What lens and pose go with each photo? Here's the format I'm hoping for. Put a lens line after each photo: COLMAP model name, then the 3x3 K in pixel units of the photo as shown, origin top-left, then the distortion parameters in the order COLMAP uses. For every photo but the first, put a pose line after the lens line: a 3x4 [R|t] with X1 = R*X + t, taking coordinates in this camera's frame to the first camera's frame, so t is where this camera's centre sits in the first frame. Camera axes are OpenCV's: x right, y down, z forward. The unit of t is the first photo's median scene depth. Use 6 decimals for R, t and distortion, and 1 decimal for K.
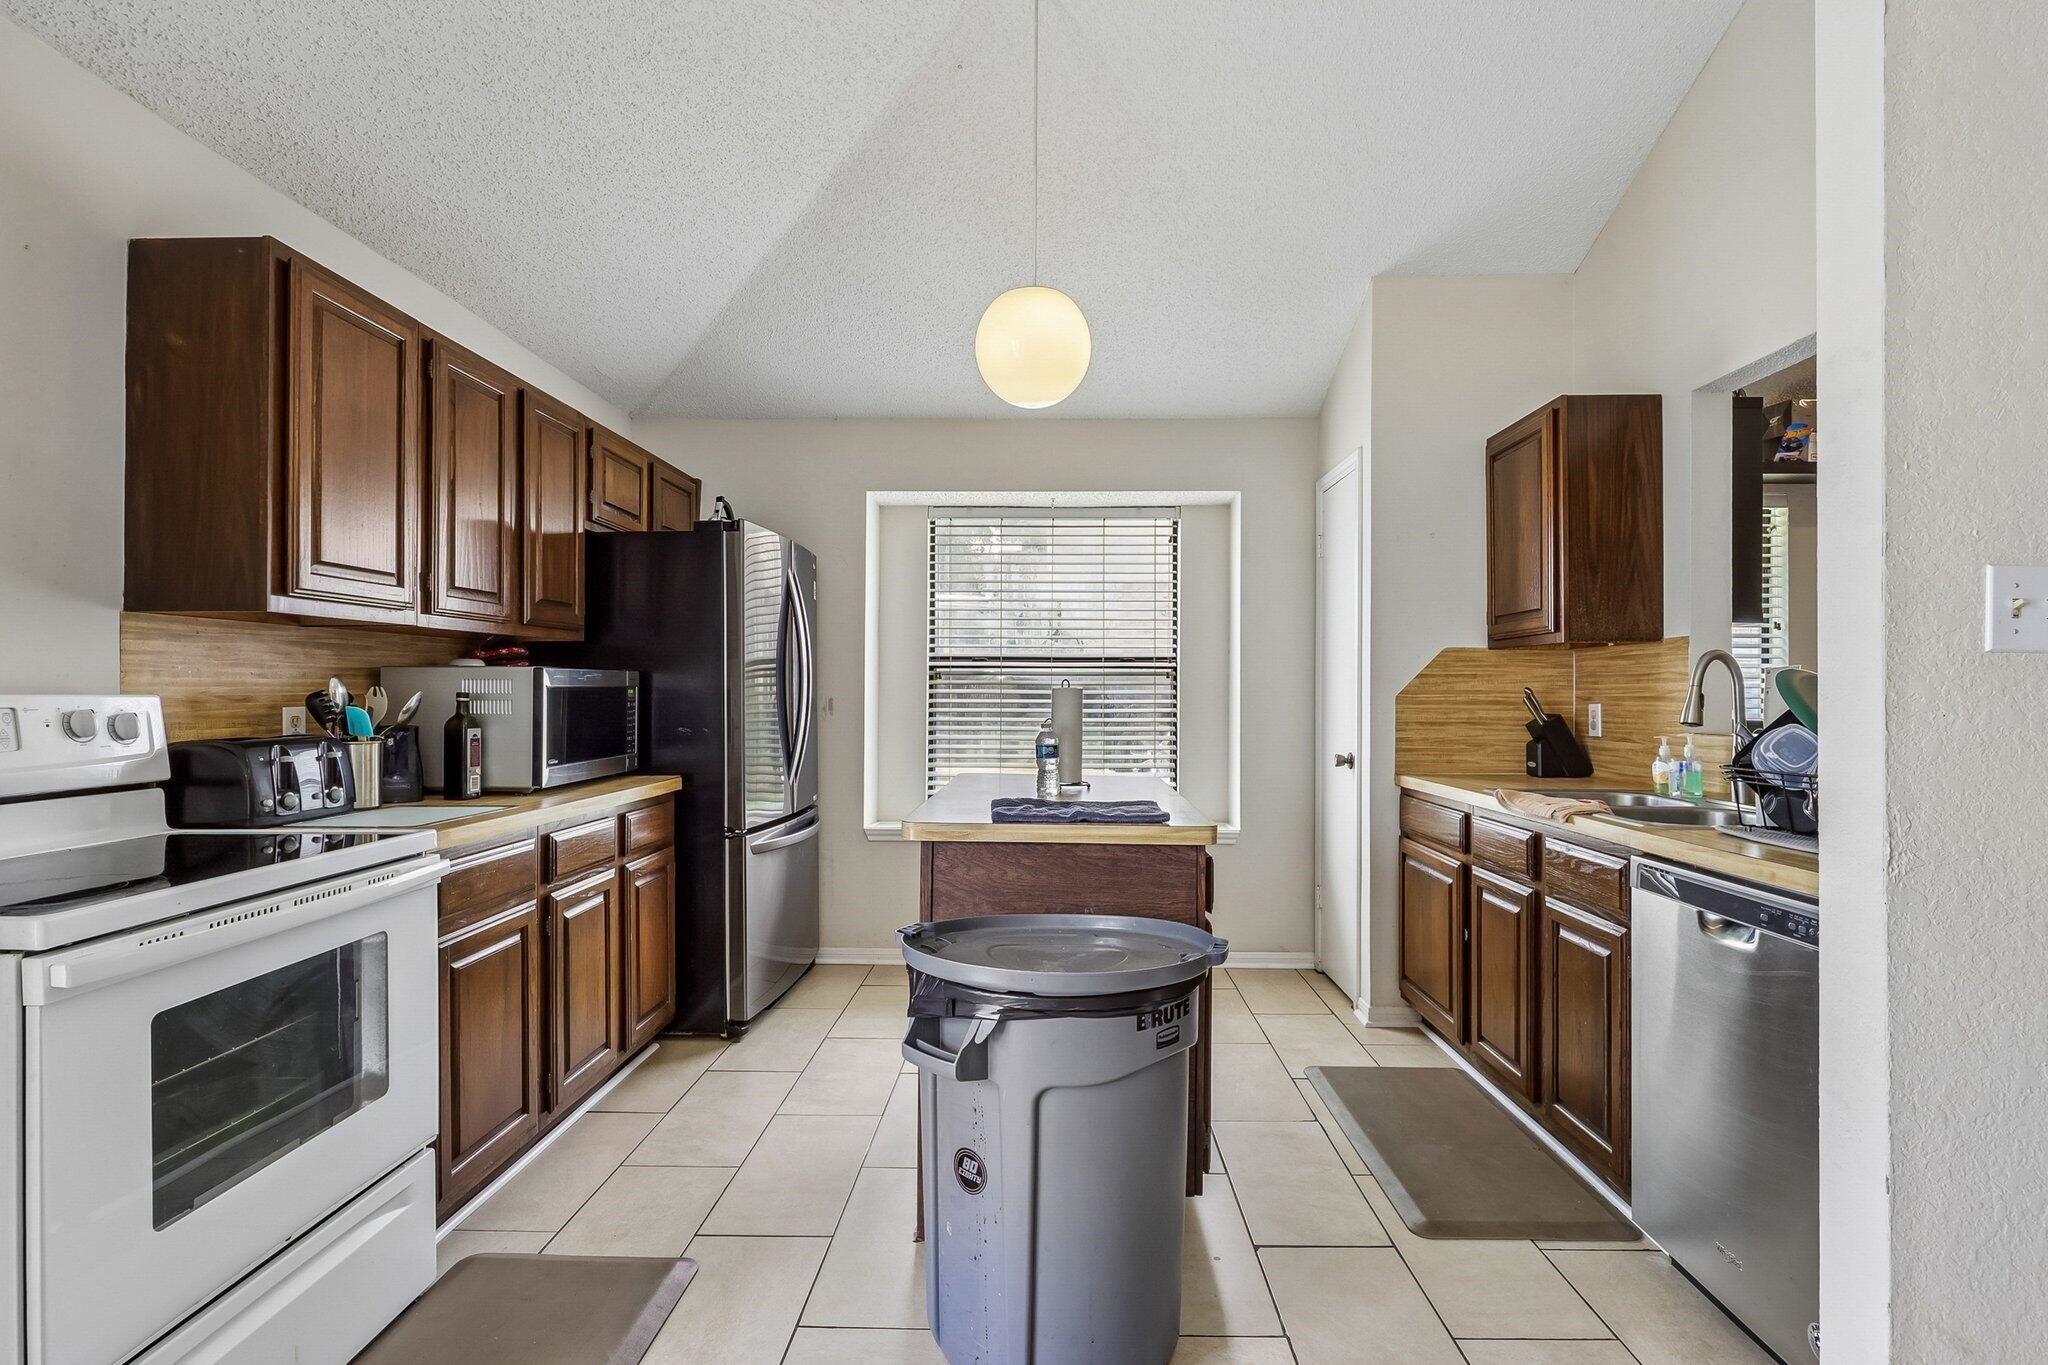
lens RADIAL K [[964.6, 0, 1024.0], [0, 964.6, 682.5], [0, 0, 1]] dist [-0.004204, 0.000039]
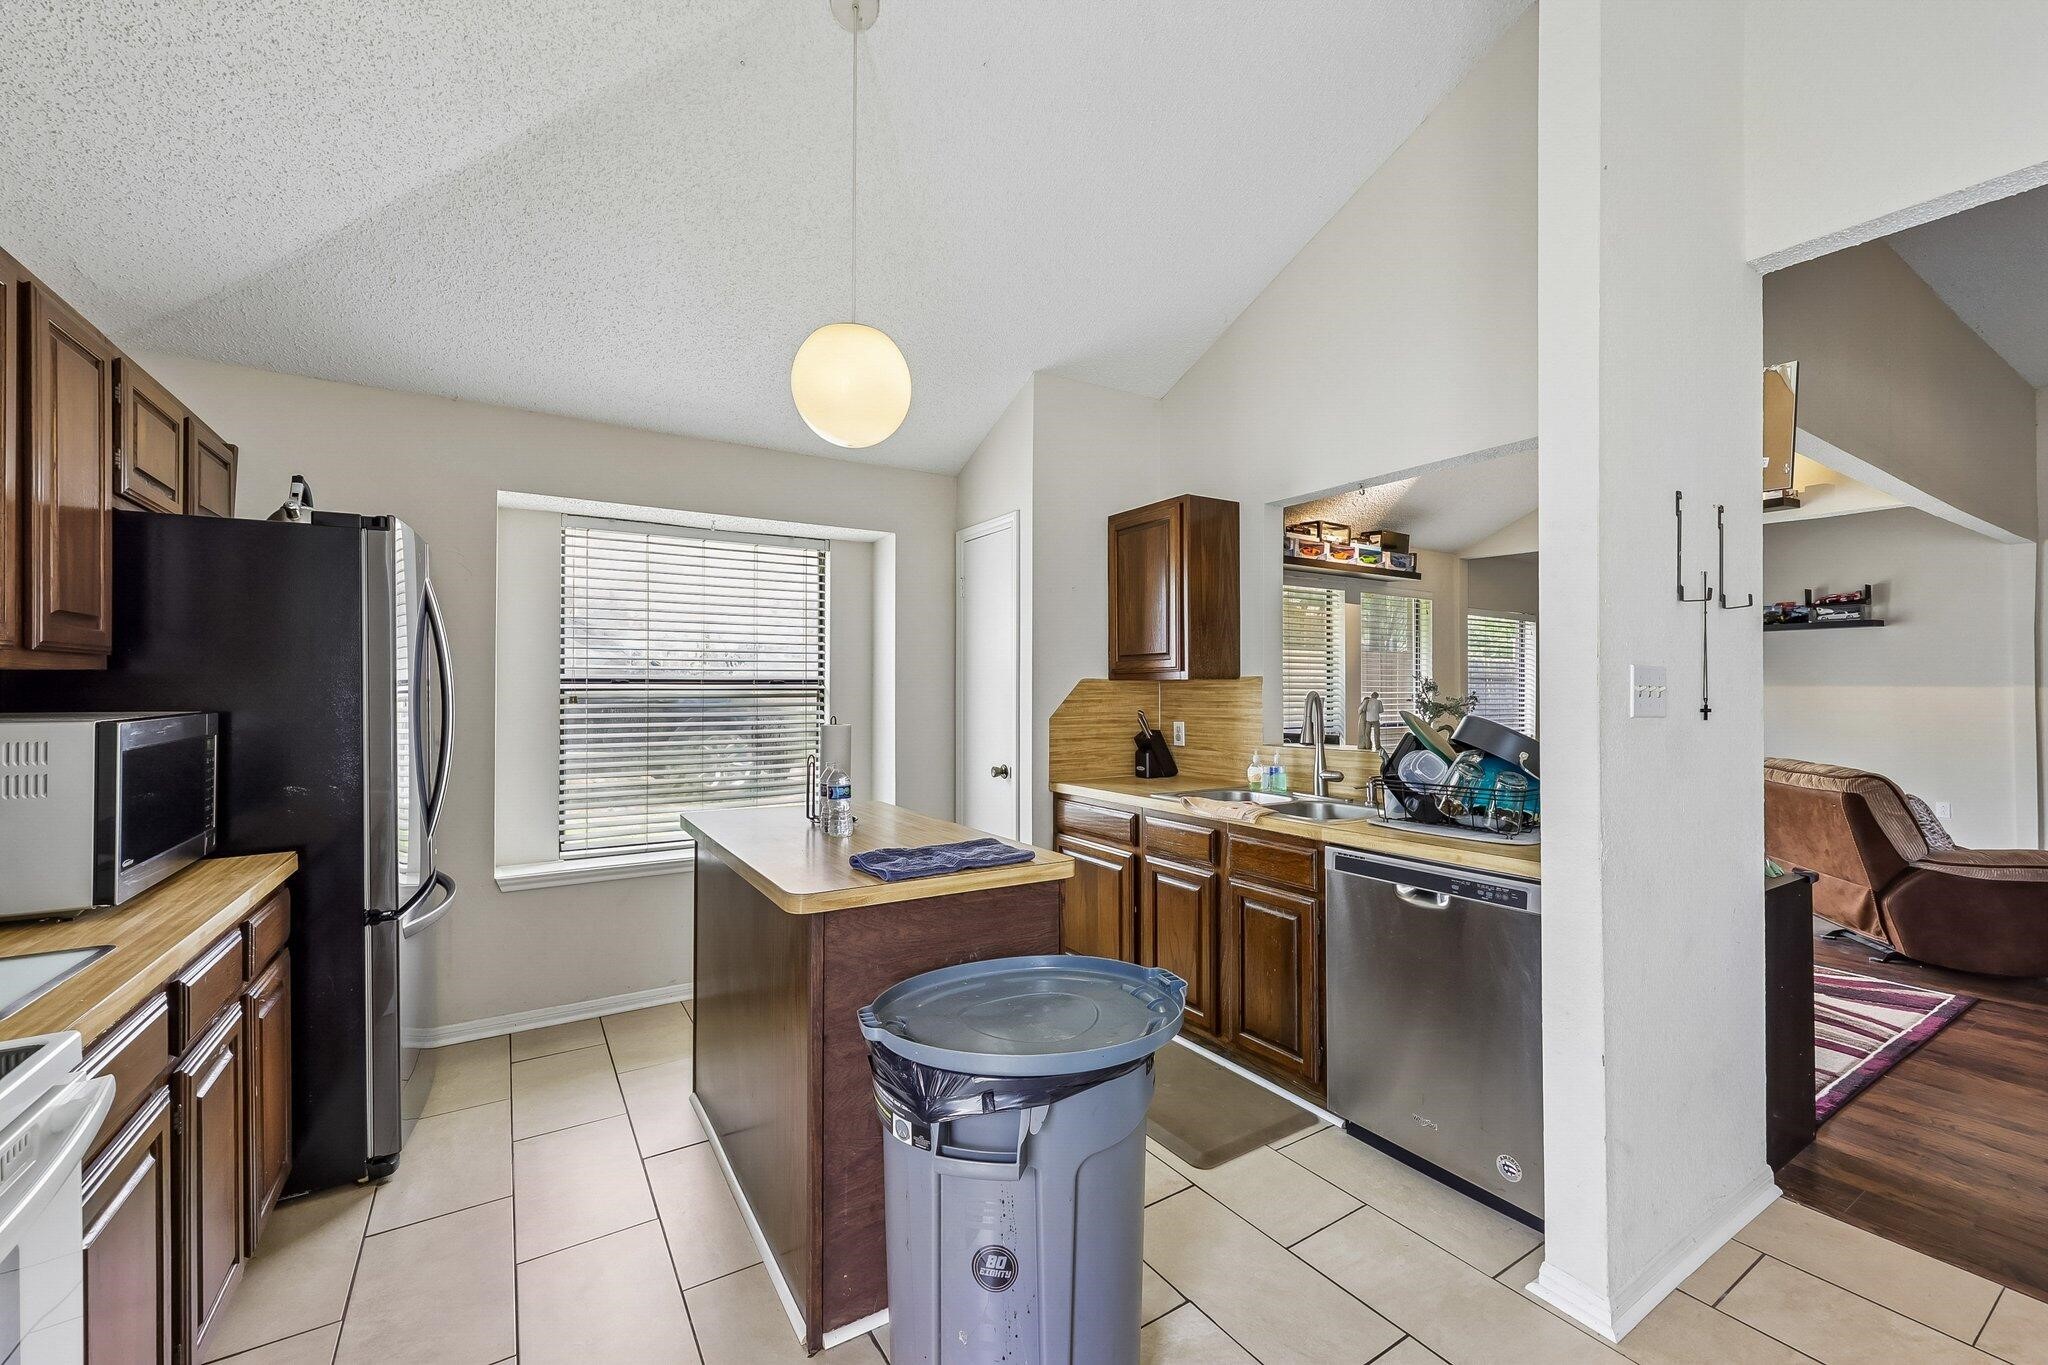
lens RADIAL K [[831.8, 0, 1024.0], [0, 831.8, 682.5], [0, 0, 1]] dist [0.002027, 0.000061]
pose [[0.833423, -0.000471, 0.552635, -0.254882], [-0.000432, 0.999999, 0.001504, -0.037317], [-0.552635, -0.001492, 0.833422, 0.158219]]
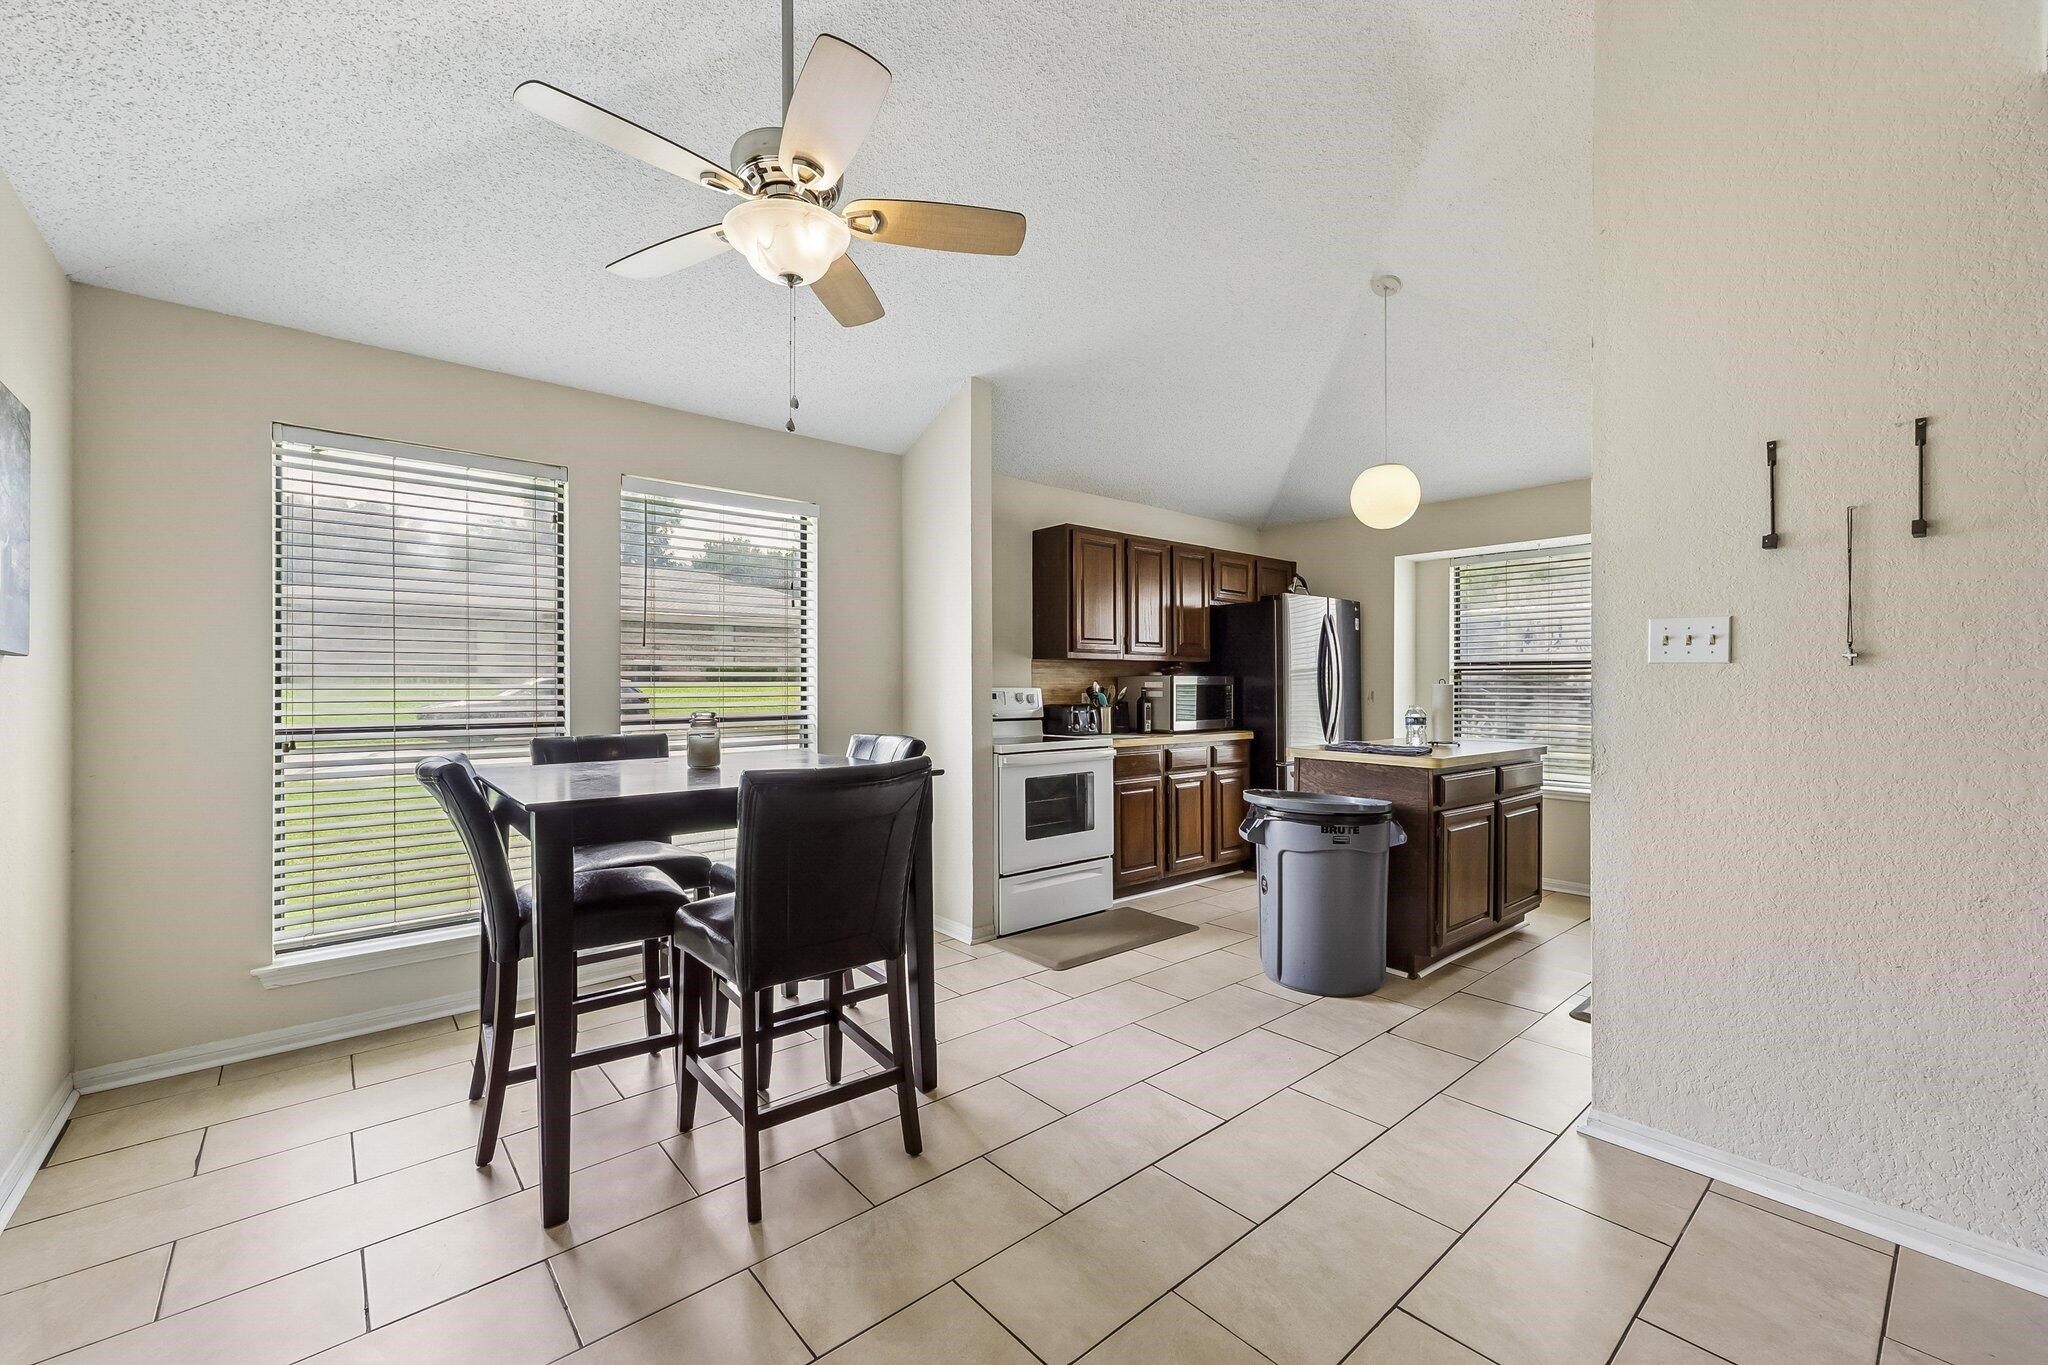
lens RADIAL K [[831.8, 0, 1024.0], [0, 831.8, 682.5], [0, 0, 1]] dist [0.002027, 0.000061]
pose [[0.667370, -0.005920, -0.744703, 0.591298], [0.007296, 0.999972, -0.001411, -0.000402], [0.744690, -0.004491, 0.667395, -0.450351]]
